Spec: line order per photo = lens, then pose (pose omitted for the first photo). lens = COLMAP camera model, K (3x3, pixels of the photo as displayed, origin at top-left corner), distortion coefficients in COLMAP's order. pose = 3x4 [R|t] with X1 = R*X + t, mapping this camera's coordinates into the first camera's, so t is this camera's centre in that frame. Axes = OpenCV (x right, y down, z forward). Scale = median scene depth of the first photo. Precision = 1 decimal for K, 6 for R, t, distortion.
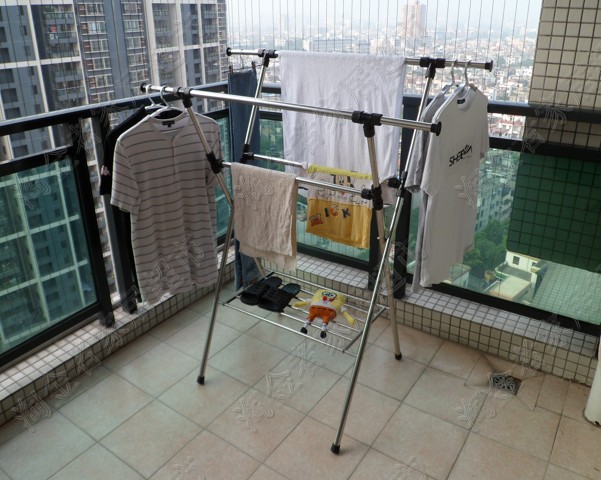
lens RADIAL K [[492.0, 0, 301.6], [0, 492.0, 235.2], [0, 0, 1]] dist [-0.055364, 0.003598]
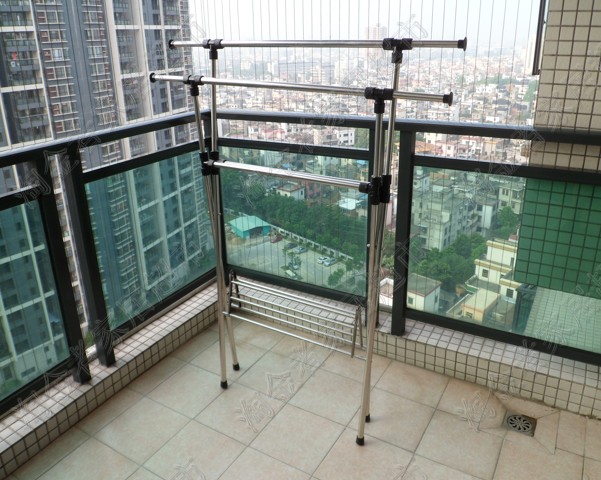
lens RADIAL K [[492.0, 0, 300.9], [0, 492.0, 237.2], [0, 0, 1]] dist [-0.055364, 0.003598]
pose [[0.997708, -0.035680, 0.057499, -0.038999], [0.037847, 0.998597, -0.037037, -0.032733], [-0.056097, 0.039128, 0.997658, 0.076029]]
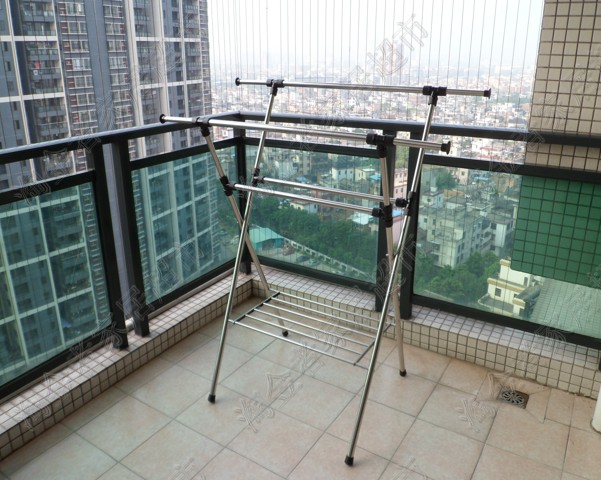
lens RADIAL K [[492.0, 0, 301.9], [0, 492.0, 239.4], [0, 0, 1]] dist [-0.055364, 0.003598]
pose [[0.999353, -0.006600, 0.035351, -0.059560], [0.008734, 0.998127, -0.060555, 0.025014], [-0.034885, 0.060824, 0.997539, -0.029740]]
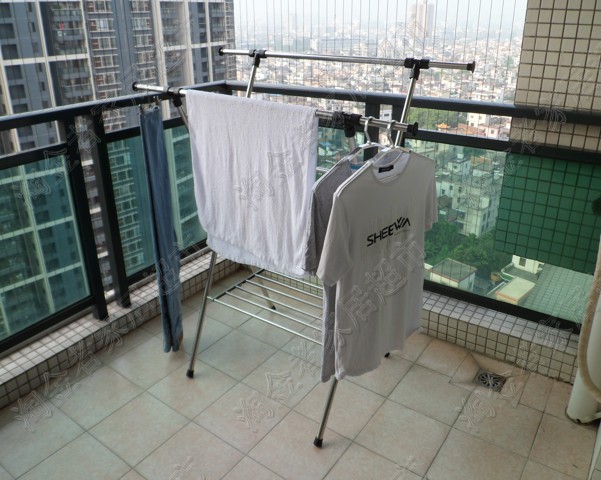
lens RADIAL K [[492.0, 0, 302.1], [0, 492.0, 236.6], [0, 0, 1]] dist [-0.055364, 0.003598]
pose [[0.999880, 0.010937, -0.010960, 0.032719], [-0.010886, 0.999930, 0.004683, 0.003439], [0.011010, -0.004563, 0.999929, -0.015000]]
